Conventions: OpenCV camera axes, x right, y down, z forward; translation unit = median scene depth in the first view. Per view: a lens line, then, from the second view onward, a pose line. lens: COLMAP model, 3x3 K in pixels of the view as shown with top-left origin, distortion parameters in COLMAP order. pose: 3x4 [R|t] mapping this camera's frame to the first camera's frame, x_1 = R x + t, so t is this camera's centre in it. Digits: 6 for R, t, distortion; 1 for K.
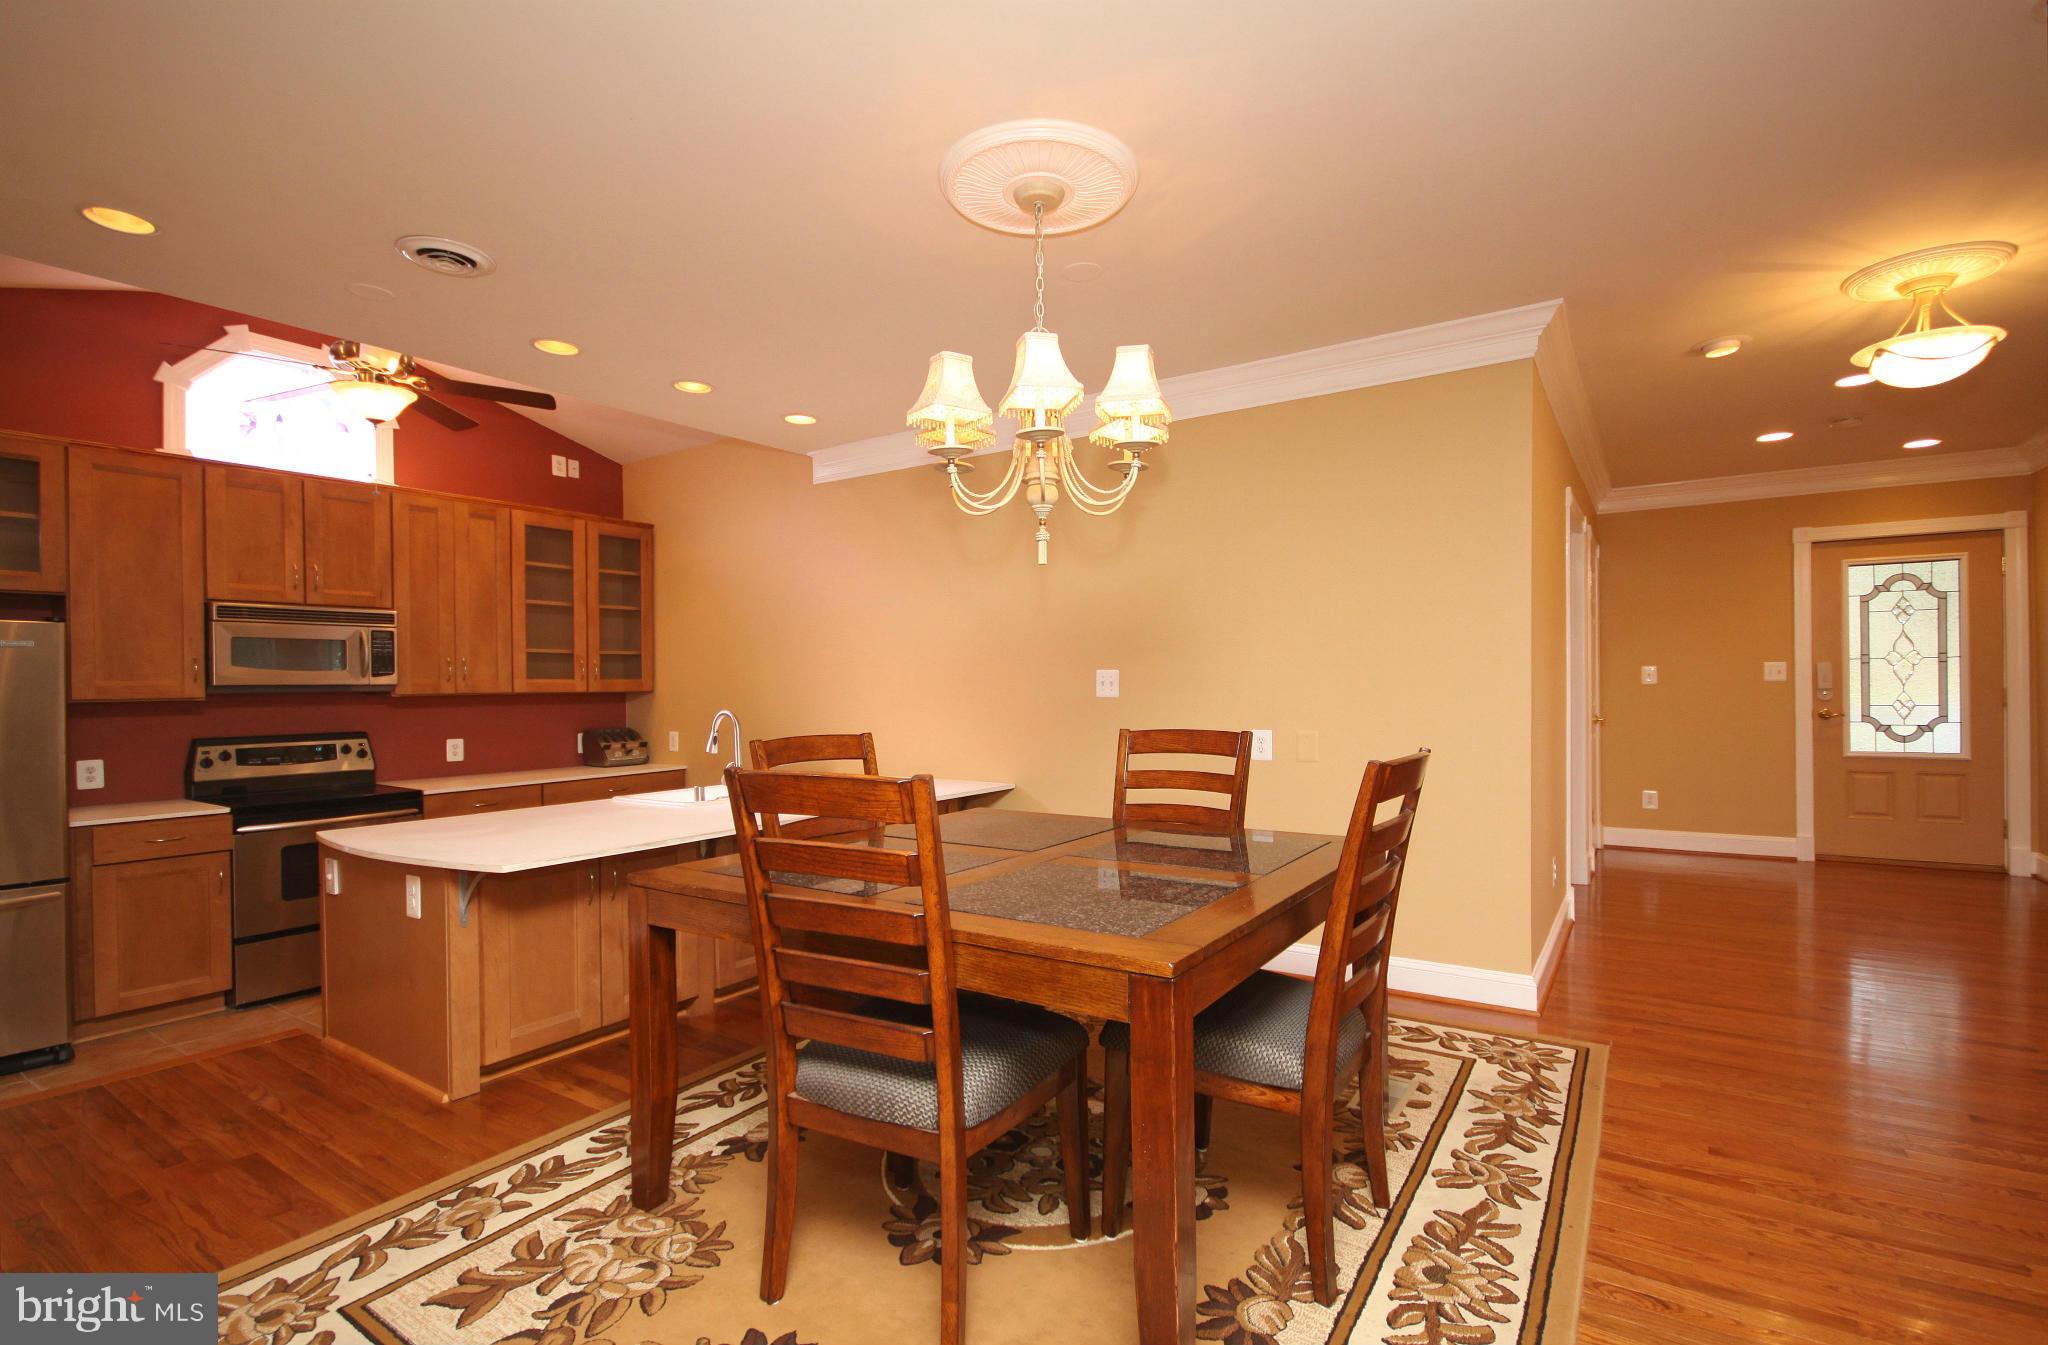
lens RADIAL K [[950.7, 0, 1026.1], [0, 950.7, 684.2], [0, 0, 1]] dist [0.031659, -0.023104]
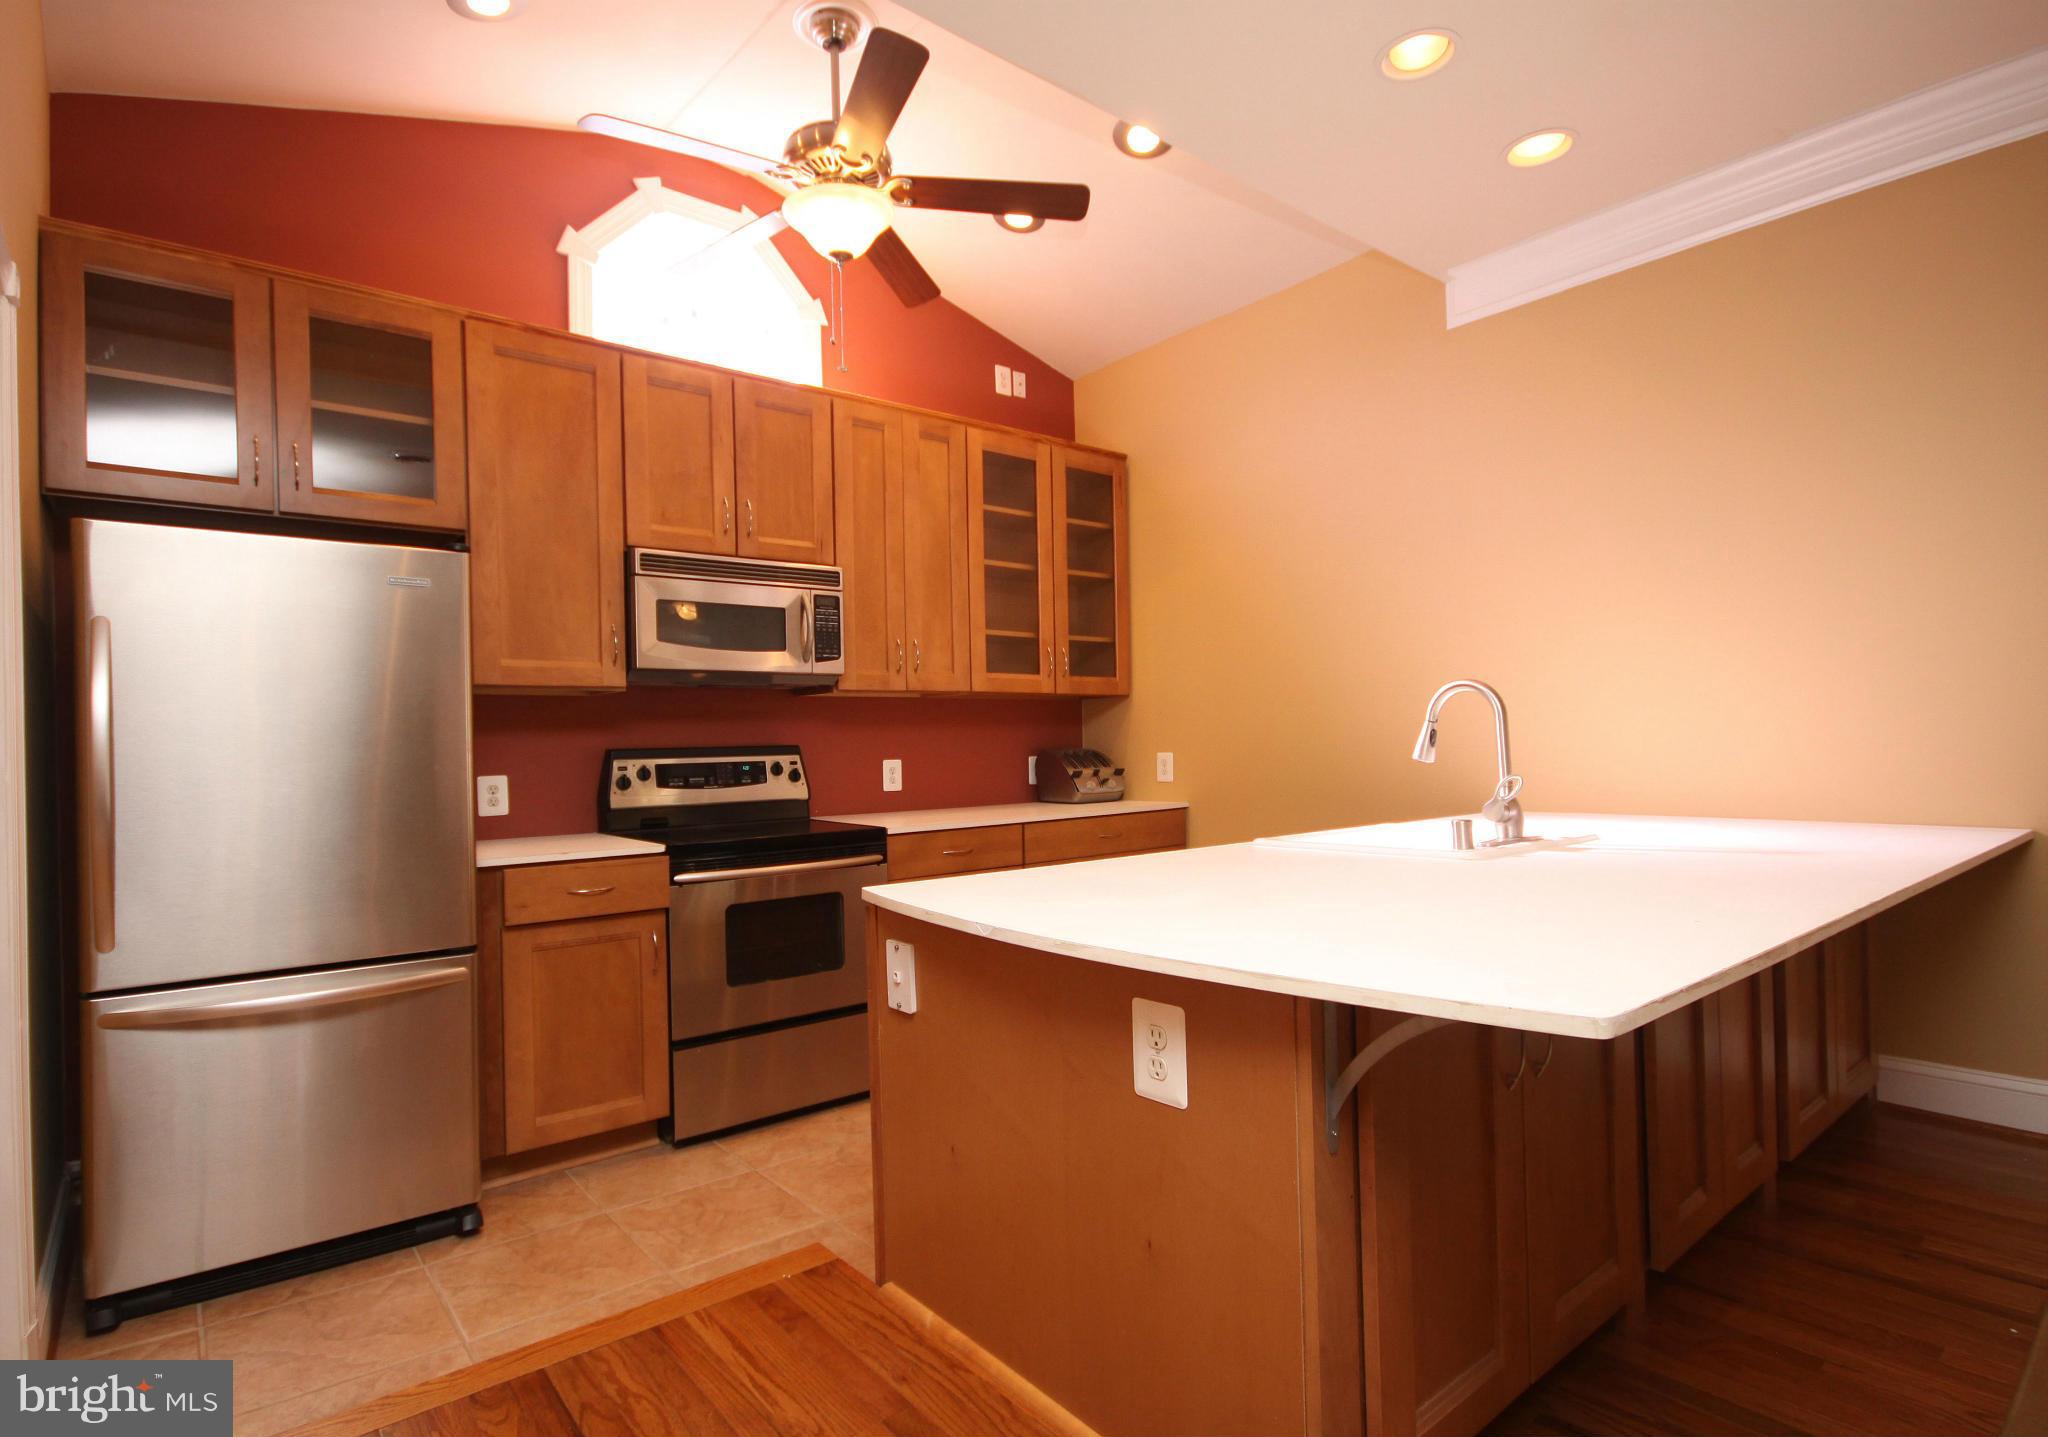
lens RADIAL K [[1053.9, 0, 981.9], [0, 1053.9, 730.8], [0, 0, 1]] dist [0.001097, 0.000296]
pose [[0.951108, -0.013818, -0.308550, -0.353401], [0.012136, 0.999899, -0.007367, 0.051575], [0.308621, 0.003262, 0.951179, 0.333817]]
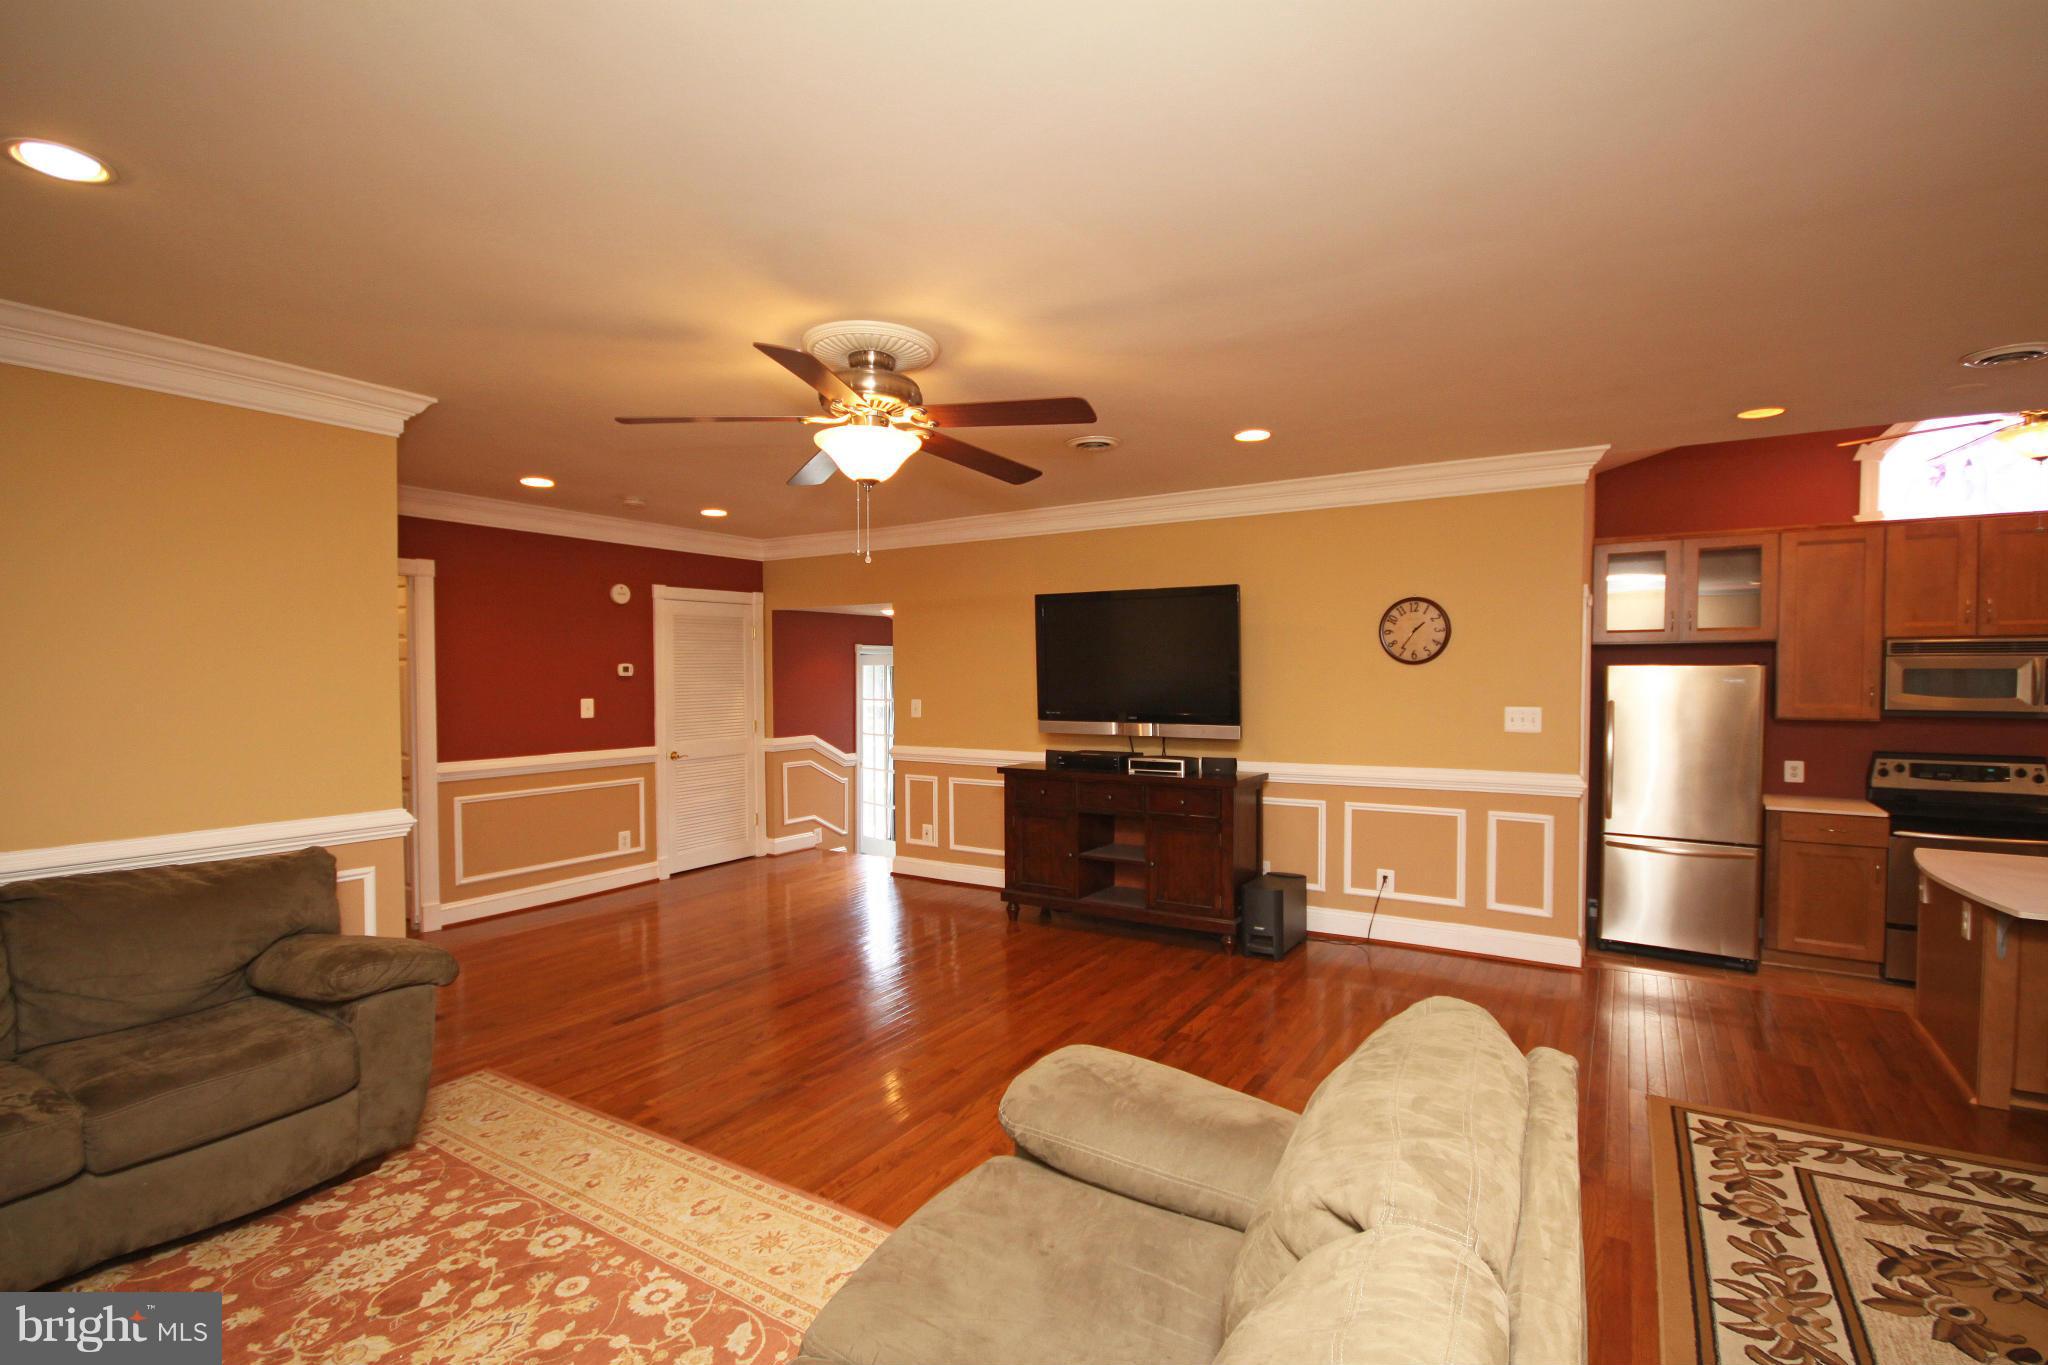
lens RADIAL K [[947.5, 0, 1028.2], [0, 947.5, 698.9], [0, 0, 1]] dist [-0.000428, -0.011117]
pose [[0.027828, 0.044498, -0.998622, 0.280408], [-0.003360, 0.999007, 0.044421, -0.057267], [0.999607, 0.002119, 0.027950, -0.098269]]
